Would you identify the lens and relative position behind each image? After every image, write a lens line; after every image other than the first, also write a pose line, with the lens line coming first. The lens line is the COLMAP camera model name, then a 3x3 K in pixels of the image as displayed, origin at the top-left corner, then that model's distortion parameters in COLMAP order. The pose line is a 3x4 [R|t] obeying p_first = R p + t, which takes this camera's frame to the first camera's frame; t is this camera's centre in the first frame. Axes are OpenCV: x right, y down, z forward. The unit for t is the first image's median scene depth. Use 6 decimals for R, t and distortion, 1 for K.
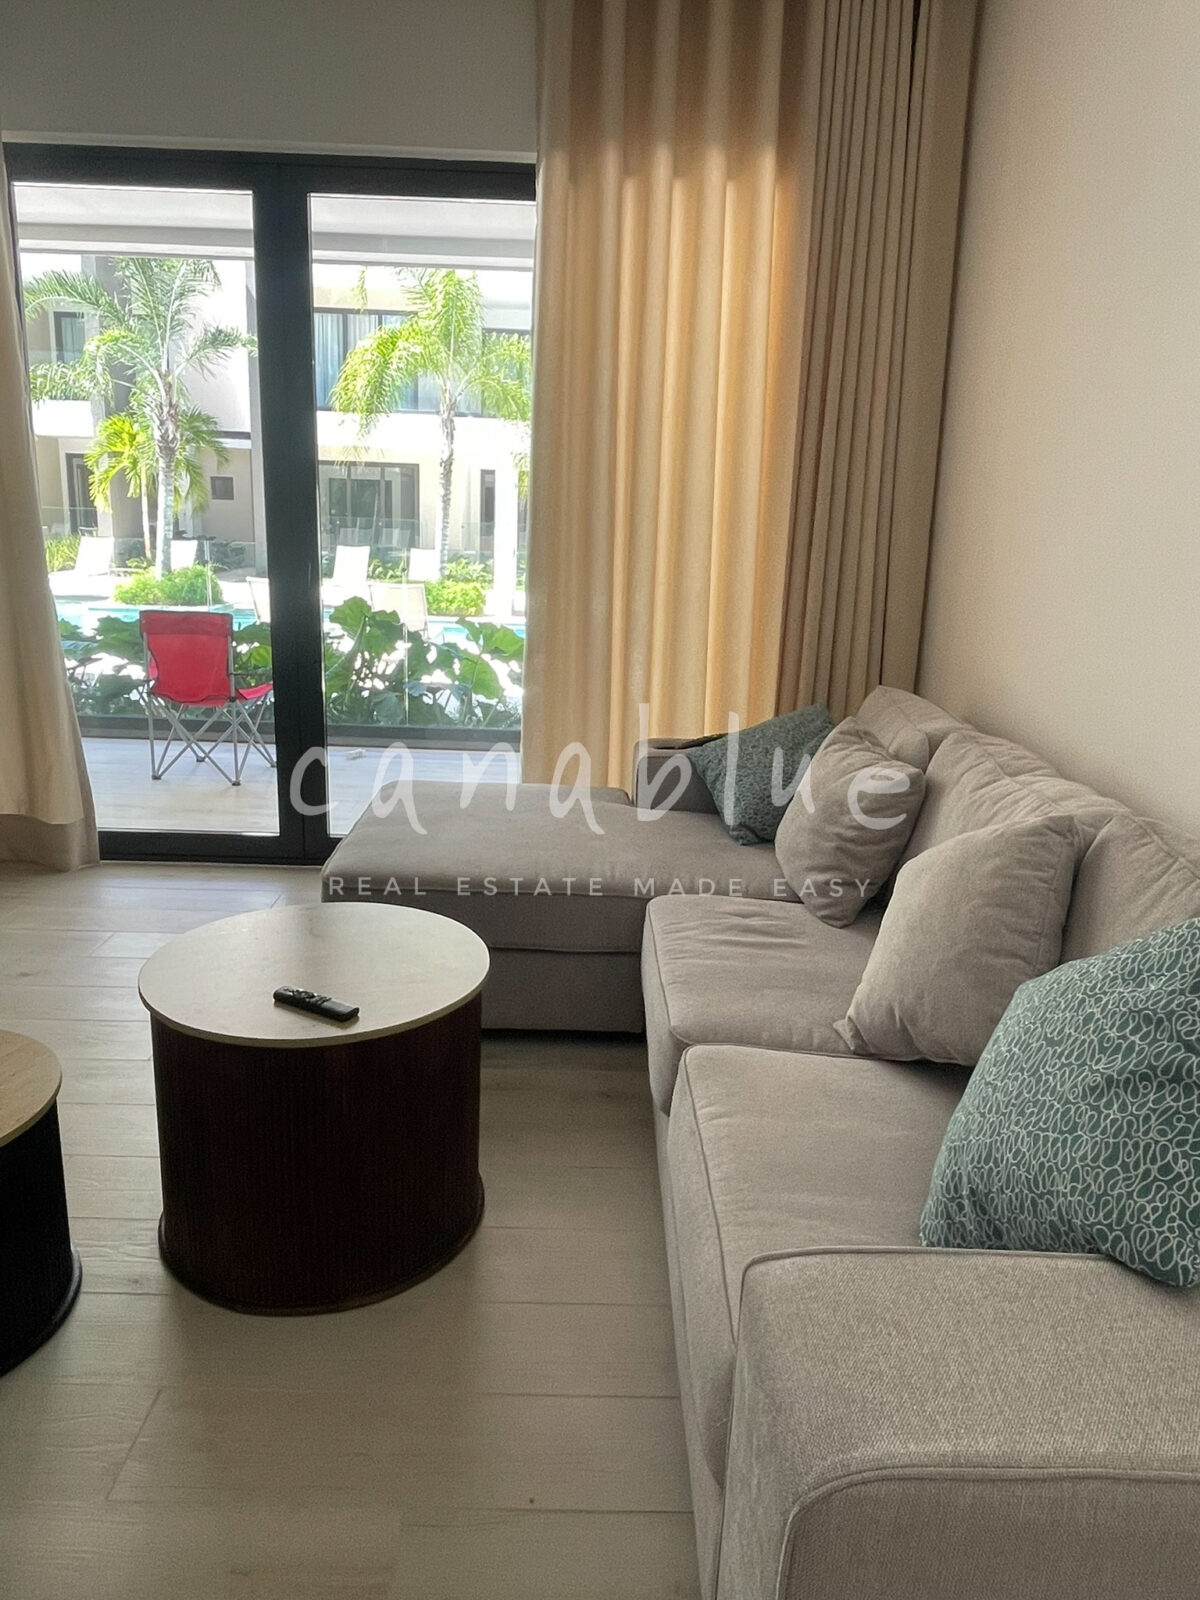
lens RADIAL K [[1081.1, 0, 595.1], [0, 1081.1, 792.2], [0, 0, 1]] dist [-0.003625, -0.000796]
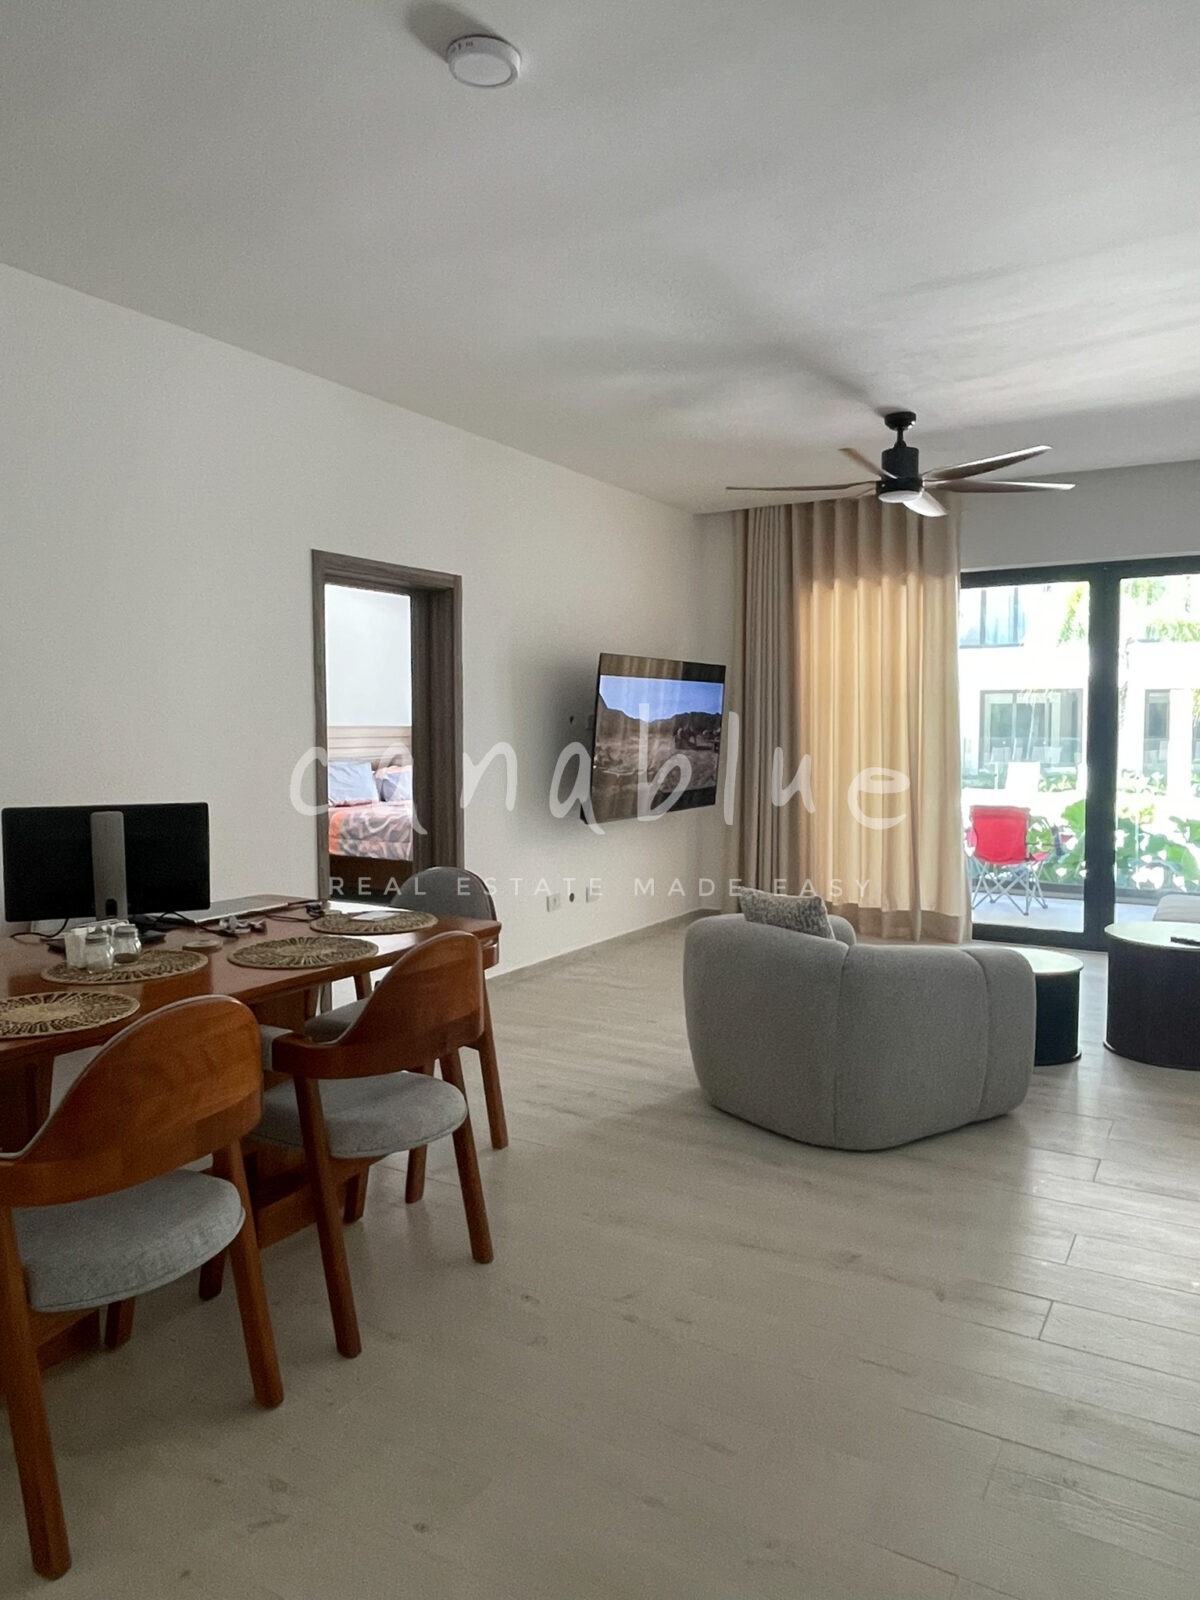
lens RADIAL K [[1081.1, 0, 595.1], [0, 1081.1, 792.2], [0, 0, 1]] dist [-0.003625, -0.000796]
pose [[0.850602, -0.006187, -0.525773, -0.041462], [-0.097752, 0.980639, -0.169683, 0.139706], [0.516643, 0.195728, 0.833529, -0.624923]]
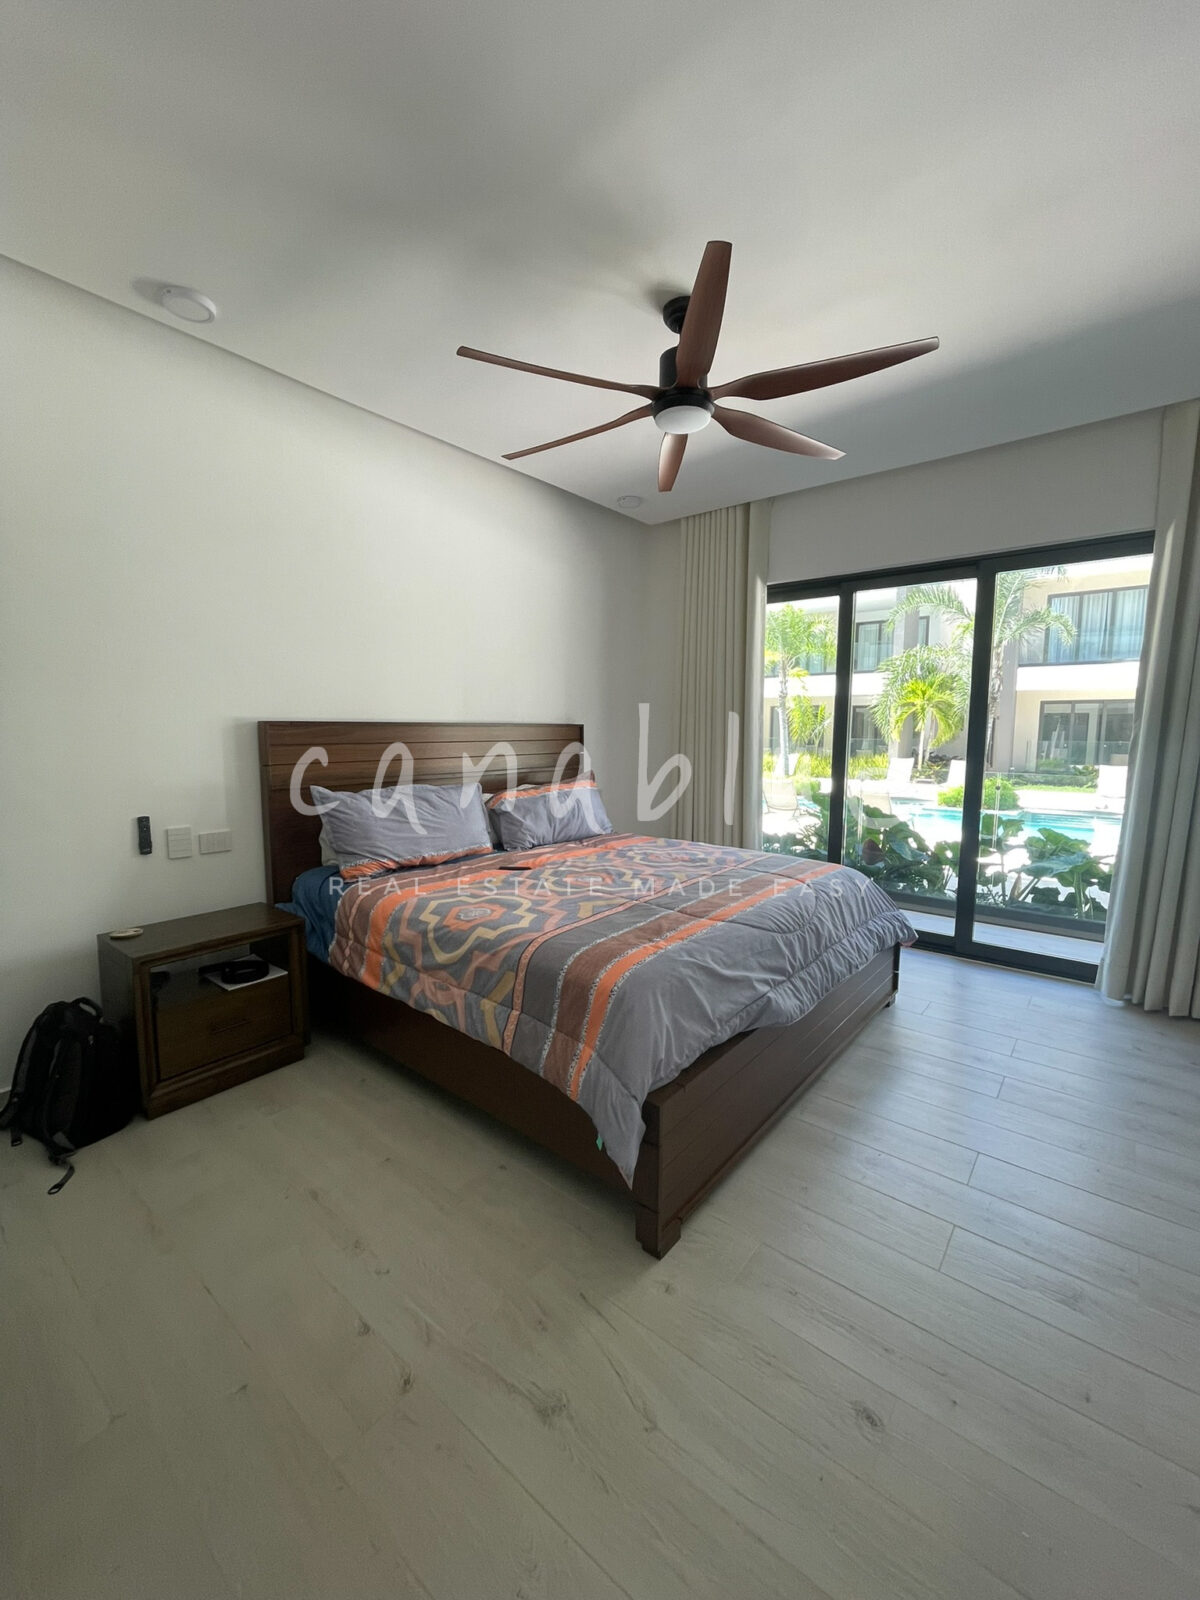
lens RADIAL K [[649.4, 0, 600.0], [0, 649.4, 800.0], [0, 0, 1]] dist [-0.003289, -0.000582]
pose [[0.764802, 0.040551, -0.642988, -0.752369], [-0.139297, 0.984819, -0.103577, -0.095715], [0.629026, 0.168782, 0.758840, 0.204583]]
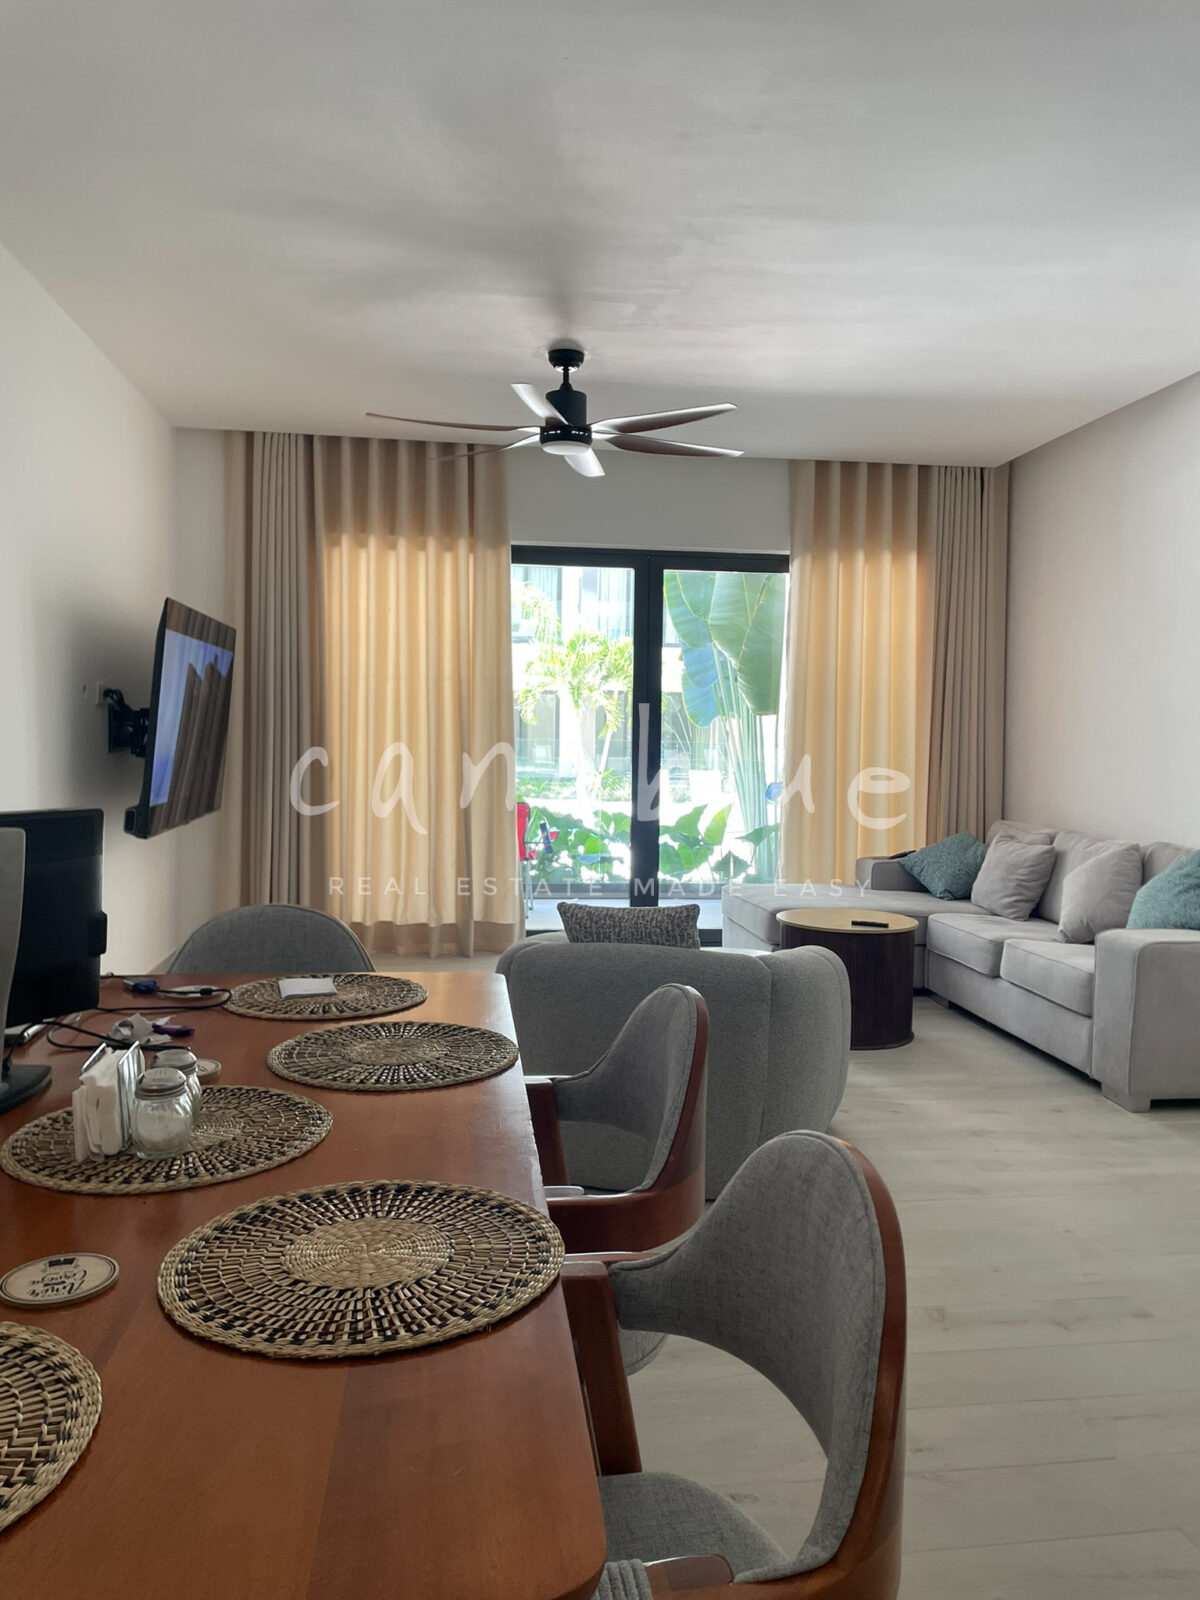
lens RADIAL K [[1201.9, 0, 600.0], [0, 1201.9, 800.0], [0, 0, 1]] dist [0.070693, -0.002689]
pose [[0.992739, -0.026185, 0.117401, -0.411767], [0.047714, 0.981670, -0.184521, 0.136564], [-0.110417, 0.188783, 0.975791, -0.605861]]
